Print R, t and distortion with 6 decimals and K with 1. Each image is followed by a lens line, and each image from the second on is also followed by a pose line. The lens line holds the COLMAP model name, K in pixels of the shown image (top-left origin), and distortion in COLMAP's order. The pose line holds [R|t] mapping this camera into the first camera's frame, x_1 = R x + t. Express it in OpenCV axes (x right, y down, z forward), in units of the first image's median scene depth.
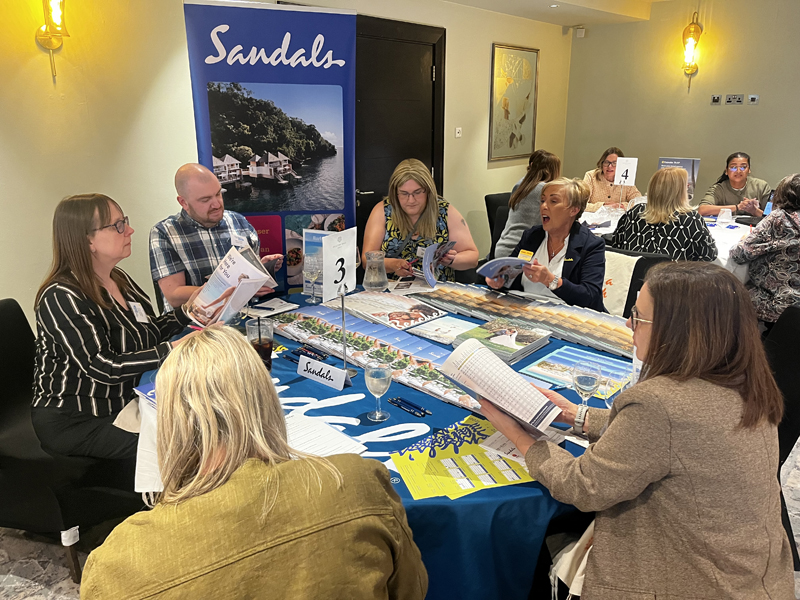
lens RADIAL K [[624.1, 0, 400.0], [0, 624.1, 305.8], [0, 0, 1]] dist [0.074372, -0.118819]
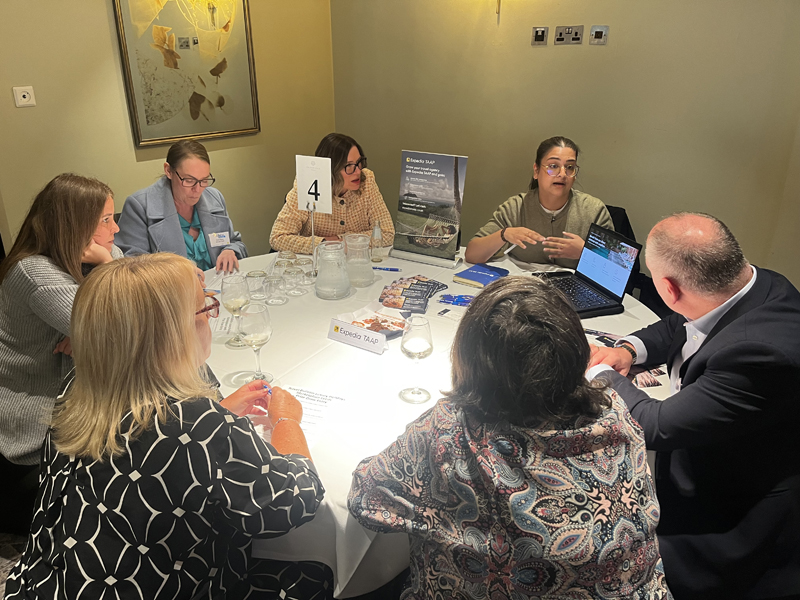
lens RADIAL K [[624.1, 0, 399.1], [0, 624.1, 304.3], [0, 0, 1]] dist [0.074372, -0.118819]
pose [[0.997403, -0.021875, 0.068614, 1.173177], [0.016089, 0.996355, 0.083772, -0.482960], [-0.070197, -0.082451, 0.994120, 1.513924]]
